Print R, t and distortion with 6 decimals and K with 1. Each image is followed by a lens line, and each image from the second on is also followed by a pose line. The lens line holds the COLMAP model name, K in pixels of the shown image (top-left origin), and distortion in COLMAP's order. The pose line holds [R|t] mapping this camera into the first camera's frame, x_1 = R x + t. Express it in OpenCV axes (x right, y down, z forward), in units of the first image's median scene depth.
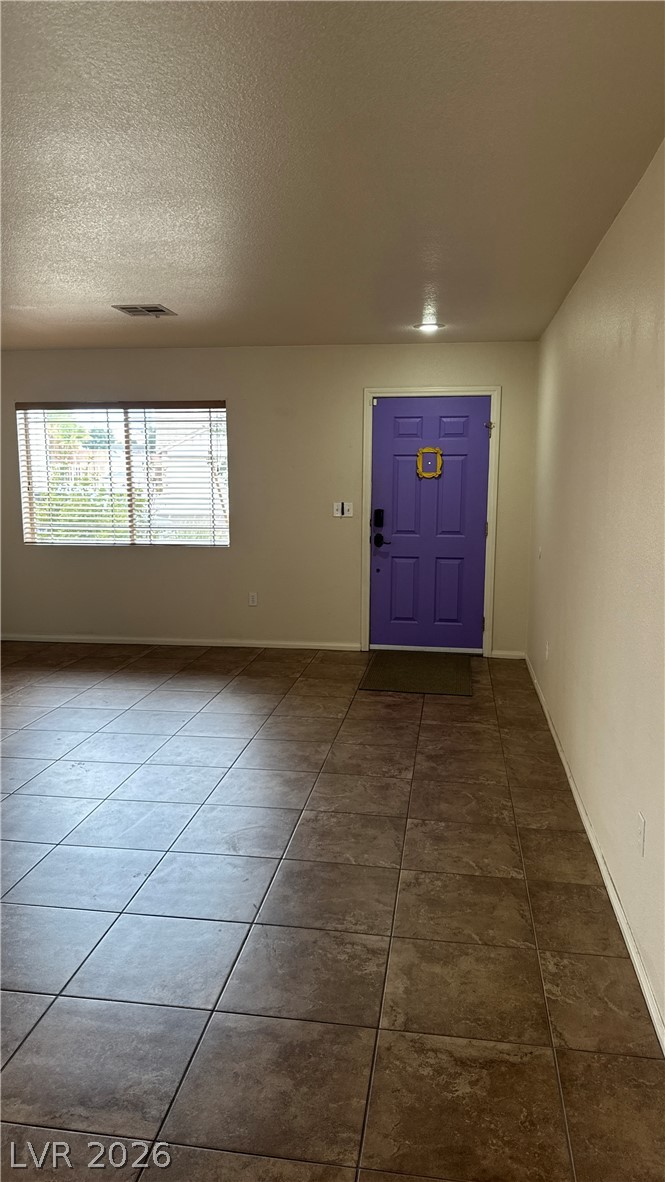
lens RADIAL K [[820.6, 0, 332.4], [0, 820.6, 607.5], [0, 0, 1]] dist [0.068407, -0.000560]
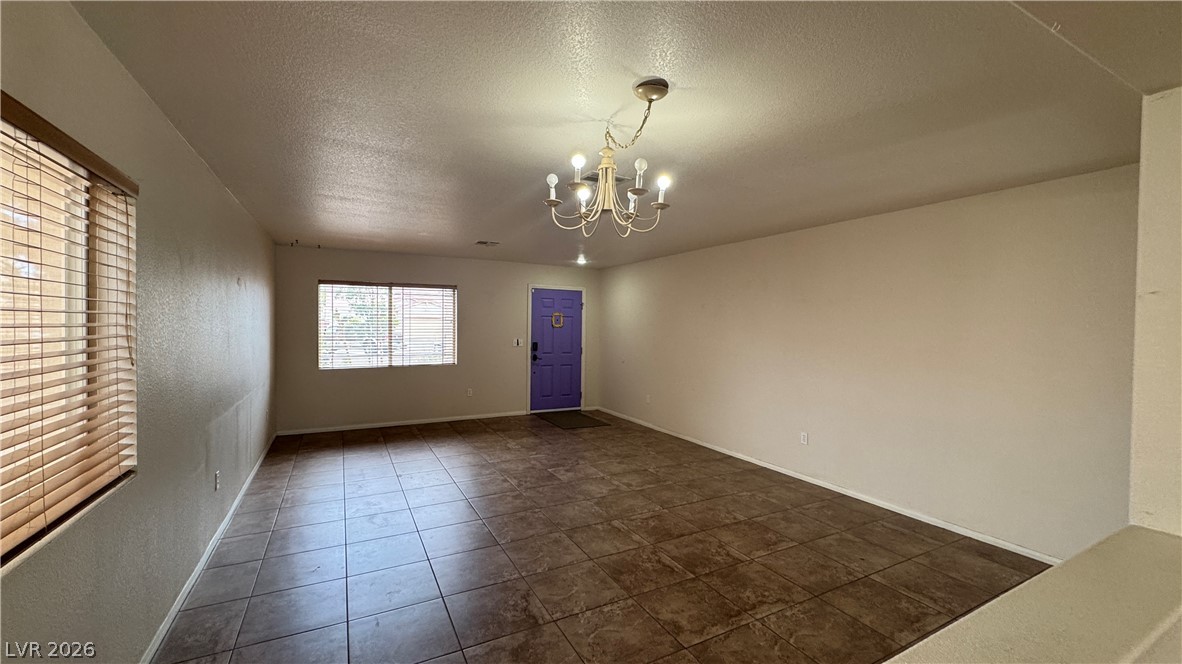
lens RADIAL K [[471.4, 0, 591.0], [0, 471.4, 332.0], [0, 0, 1]] dist [-0.002713, -0.000394]
pose [[0.801011, -0.000977, 0.598649, -0.526142], [0.088317, 0.989249, -0.116558, 0.002955], [-0.592099, 0.146235, 0.792486, -0.005411]]
